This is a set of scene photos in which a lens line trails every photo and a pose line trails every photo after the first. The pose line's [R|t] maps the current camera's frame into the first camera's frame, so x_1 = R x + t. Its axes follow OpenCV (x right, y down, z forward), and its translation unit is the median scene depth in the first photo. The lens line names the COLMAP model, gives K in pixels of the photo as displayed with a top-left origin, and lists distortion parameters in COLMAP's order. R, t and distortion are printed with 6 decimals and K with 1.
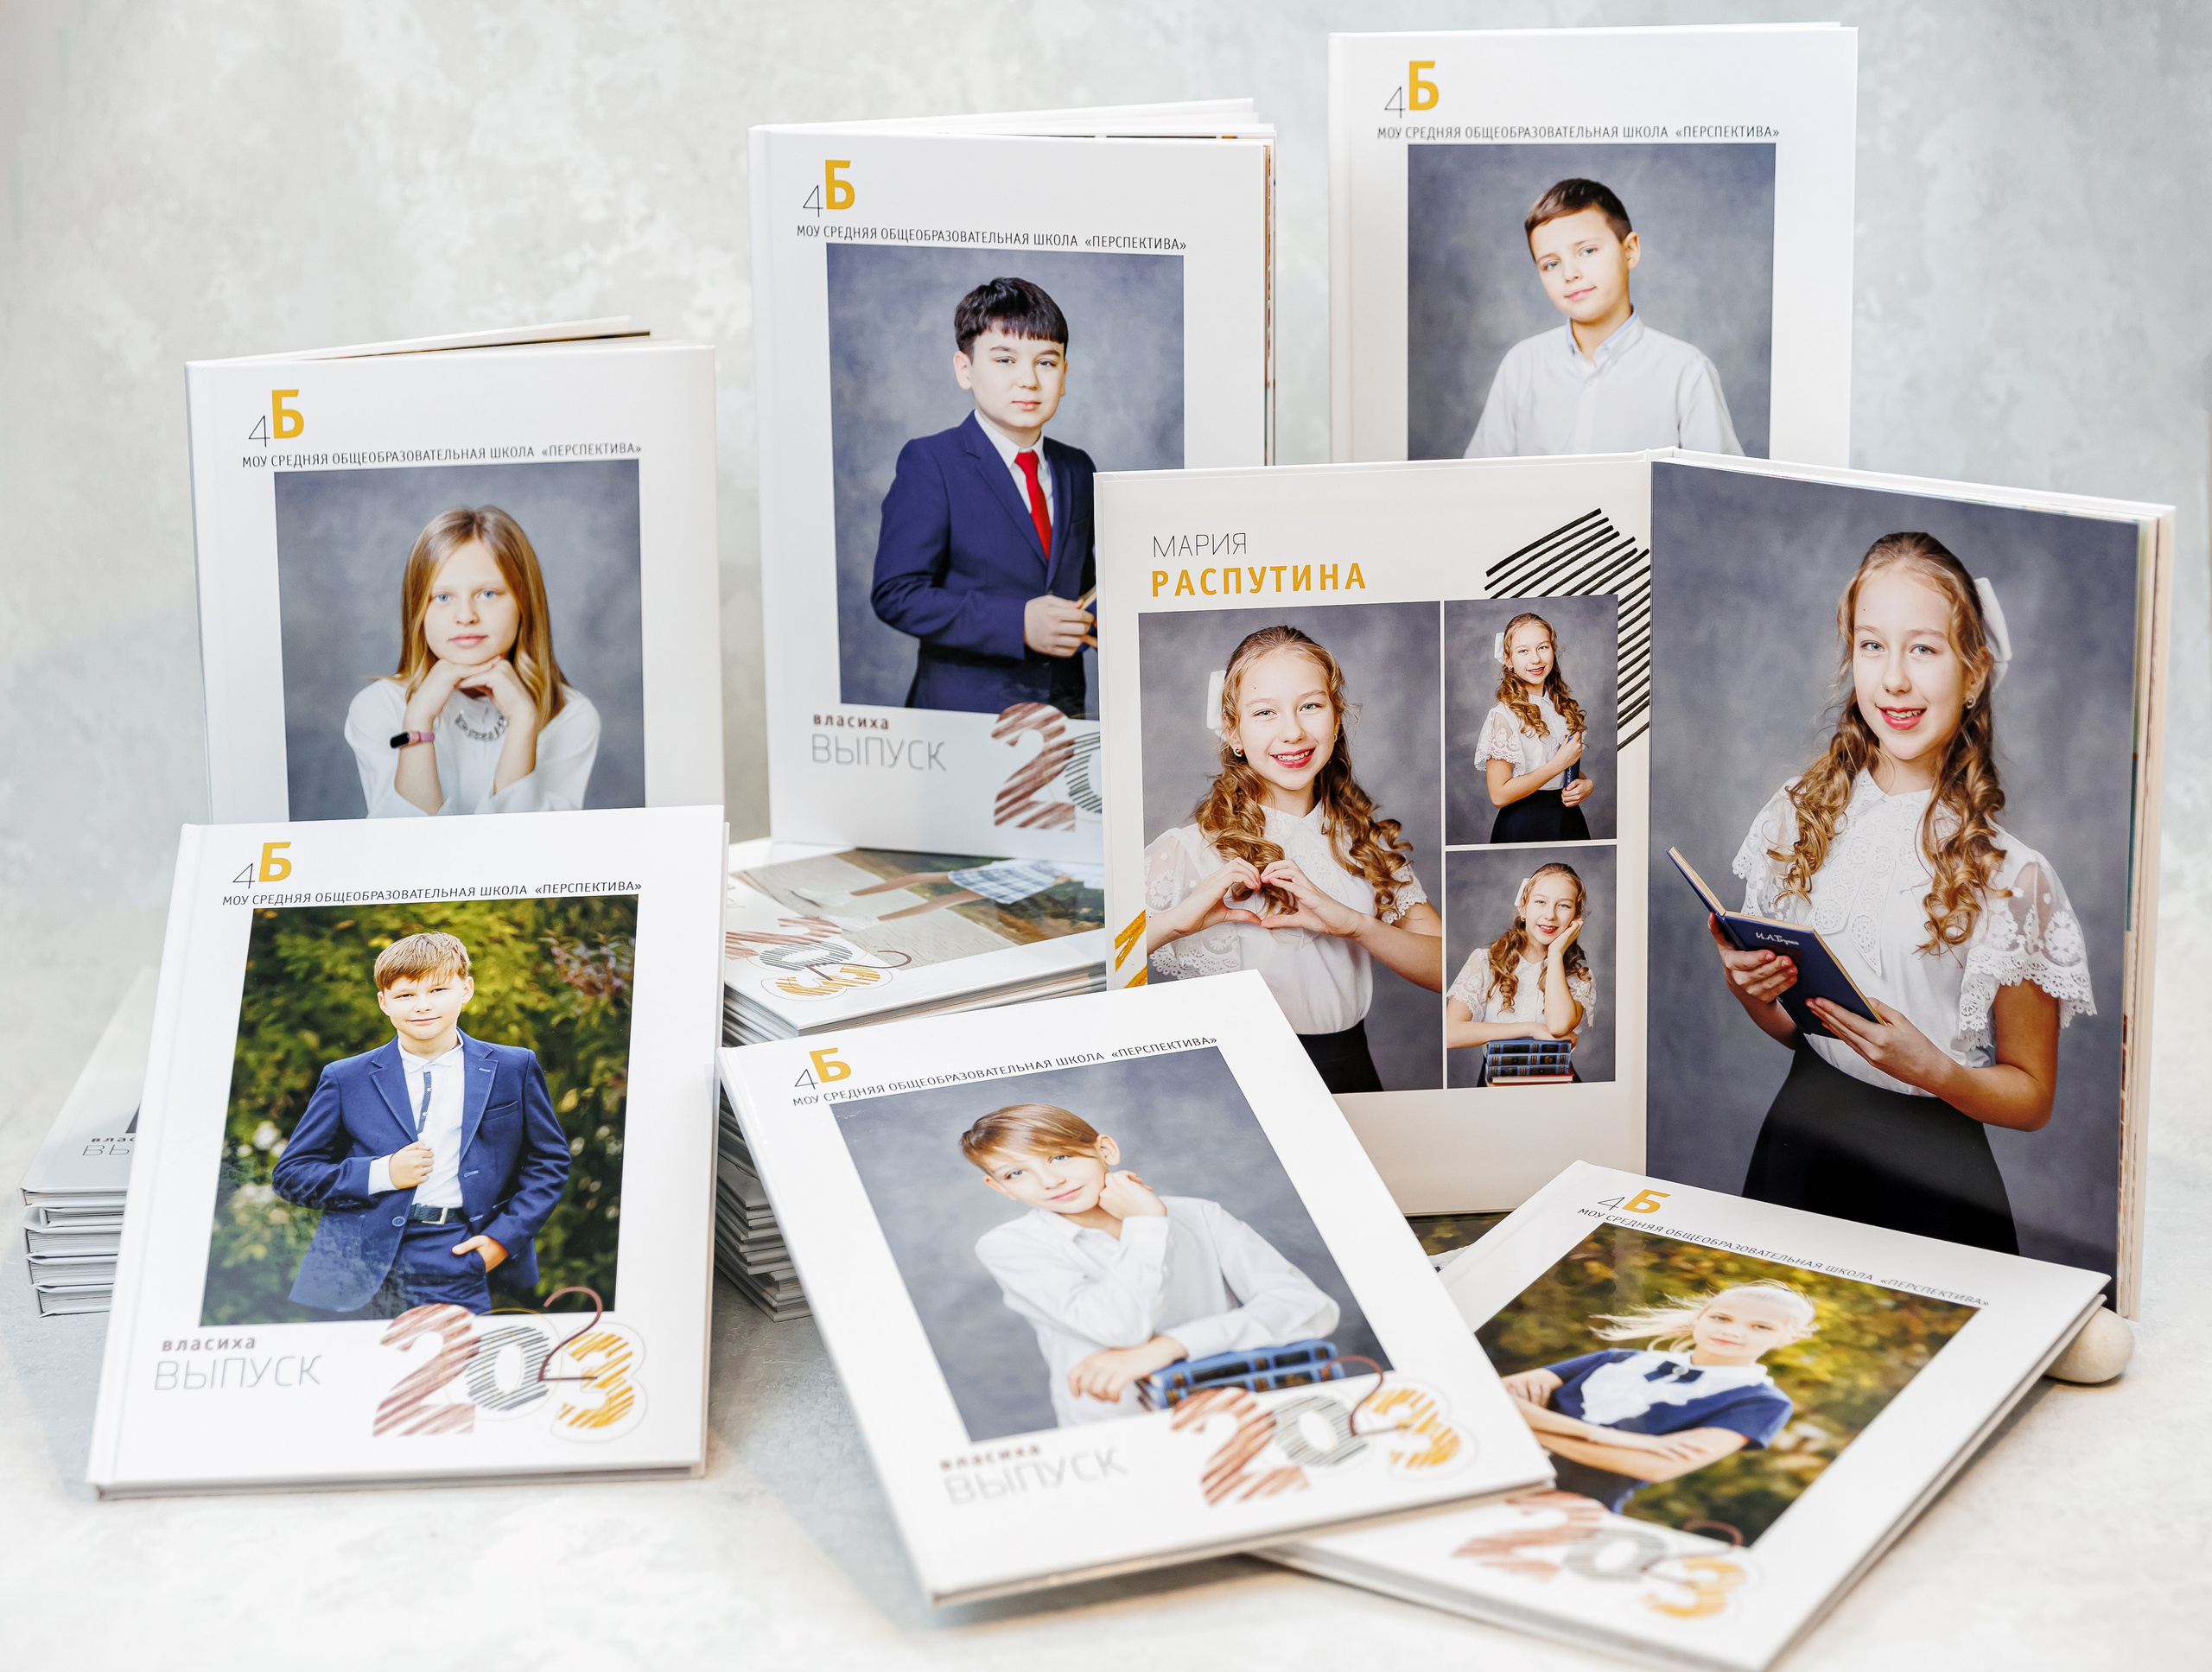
lens RADIAL K [[3660.1, 0, 1106.0], [0, 3660.1, 836.0], [0, 0, 1]] dist [-0.013289, -0.058061]
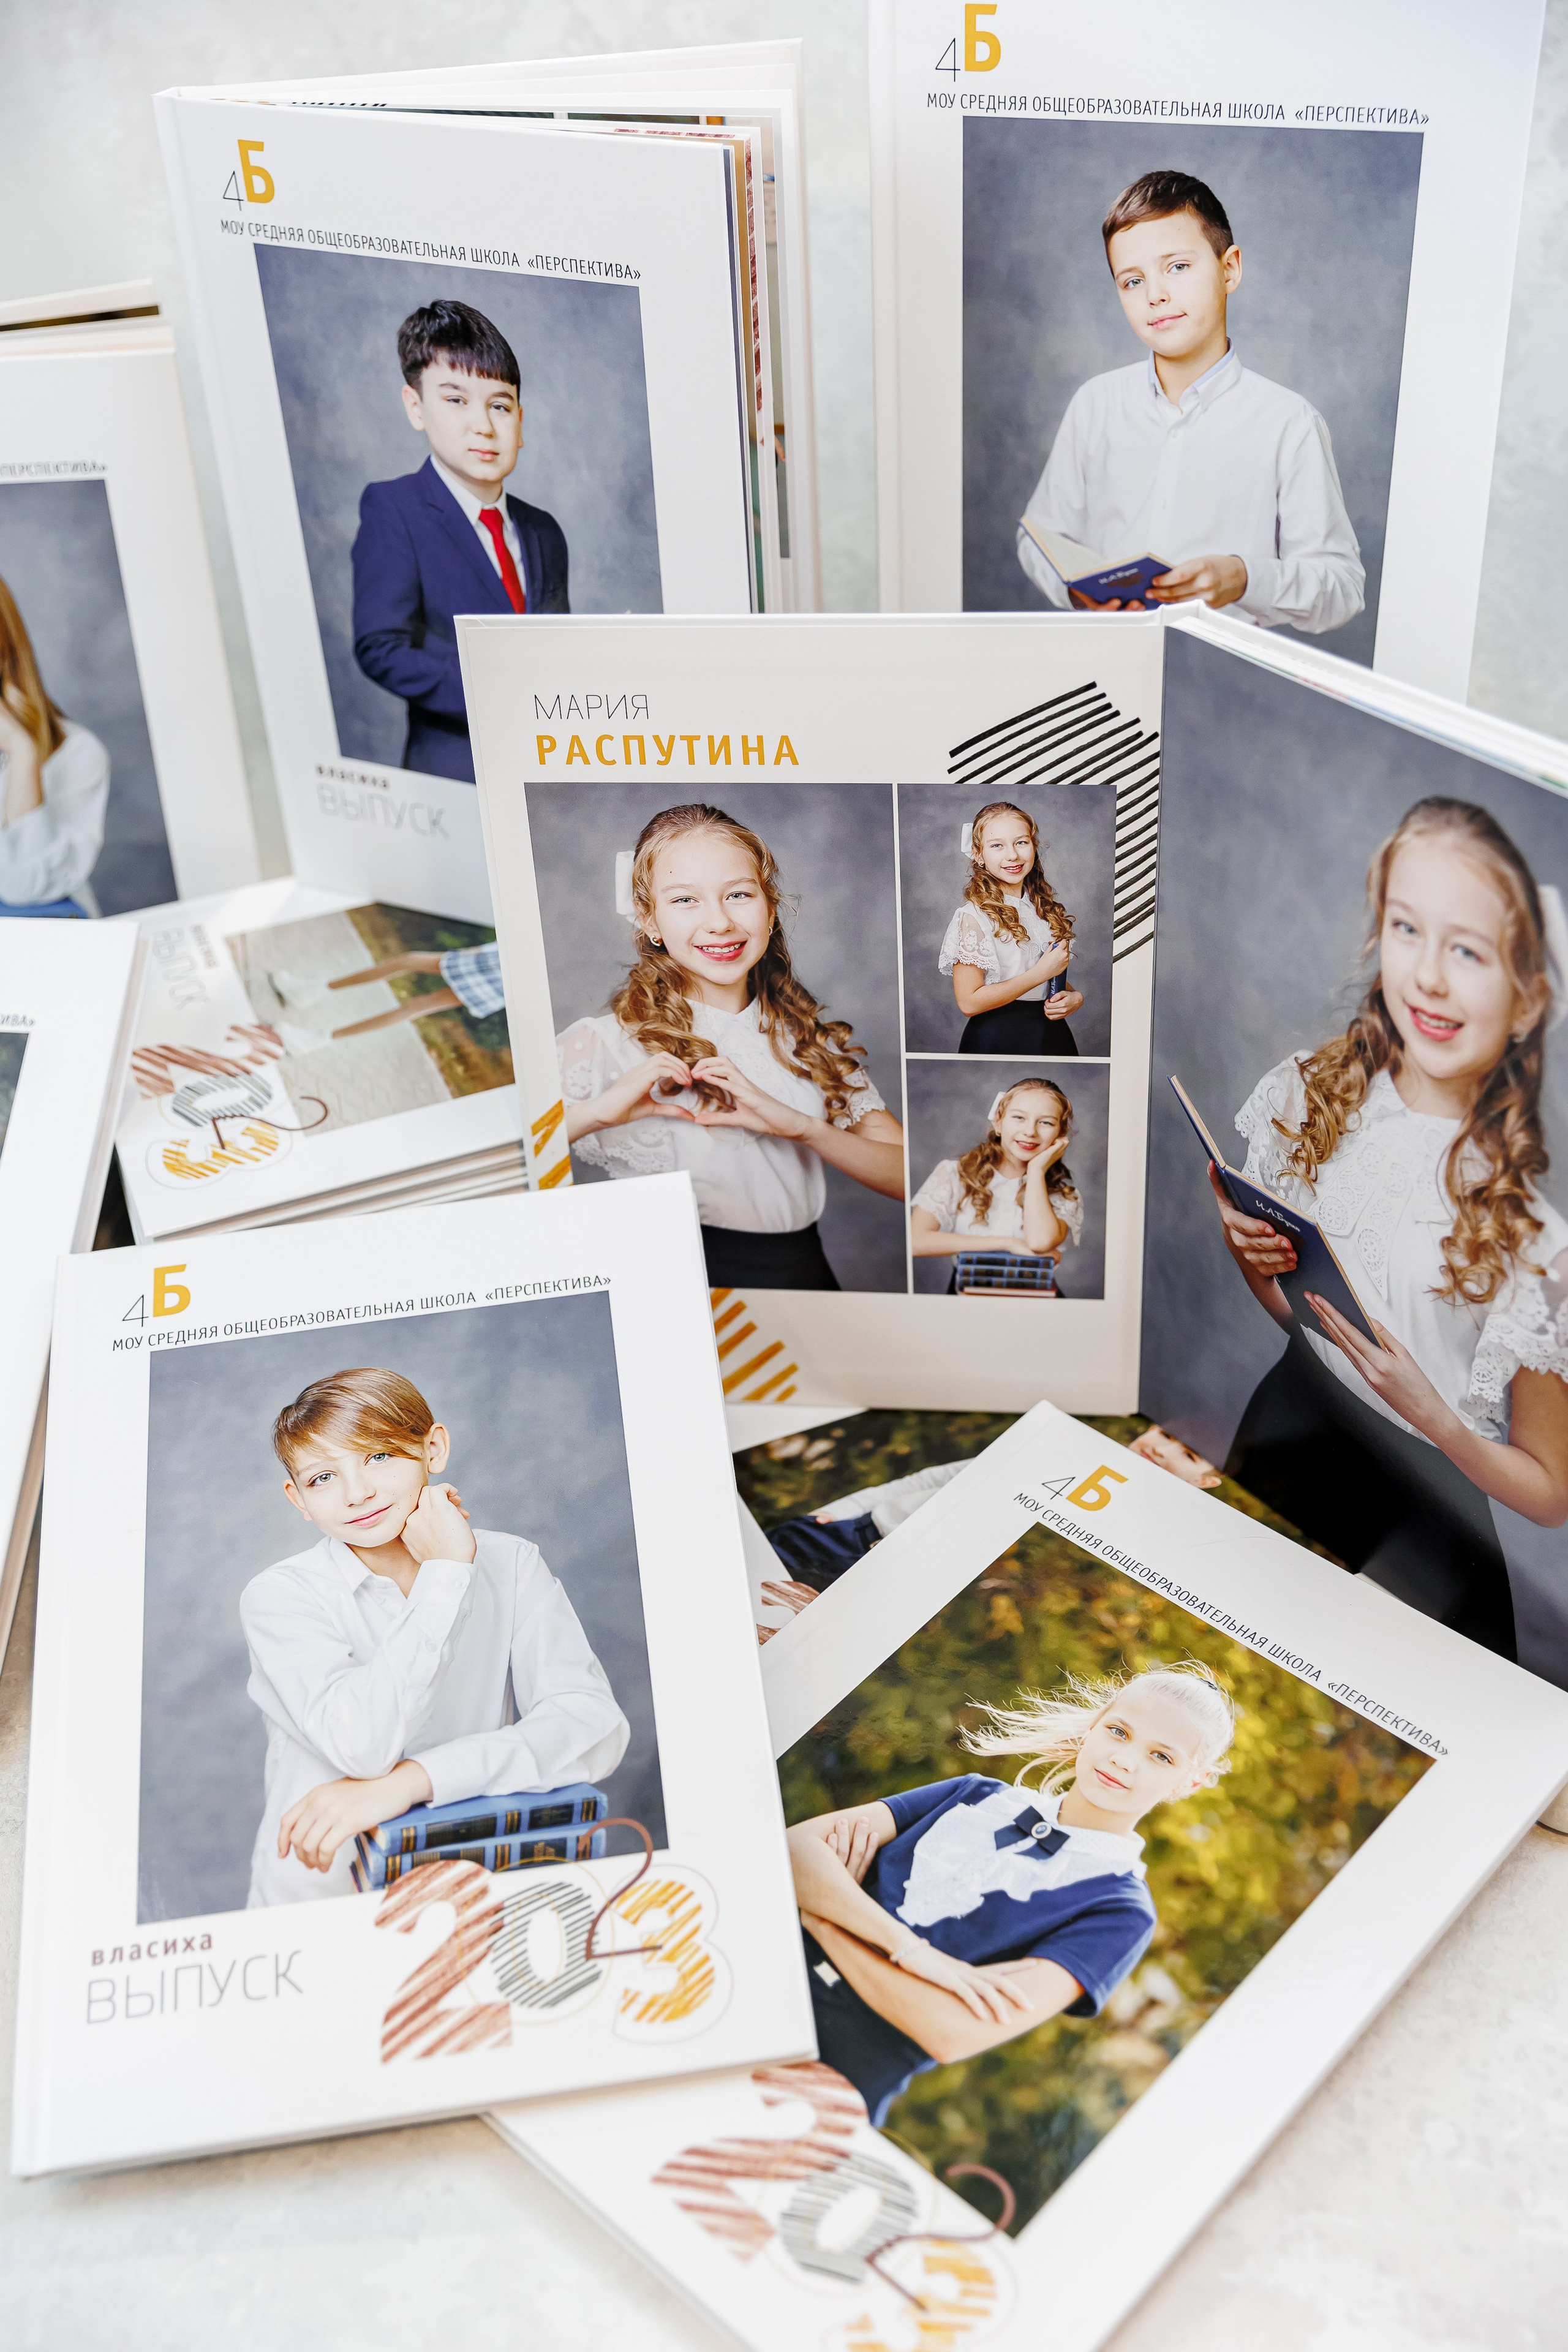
lens RADIAL K [[2417.1, 0, 784.0], [0, 2417.1, 1176.0], [0, 0, 1]] dist [-0.004974, -0.000160]
pose [[0.986788, 0.075068, -0.143576, 0.149866], [-0.025074, 0.946266, 0.322417, -0.152555], [0.160064, -0.314557, 0.935646, 0.469899]]
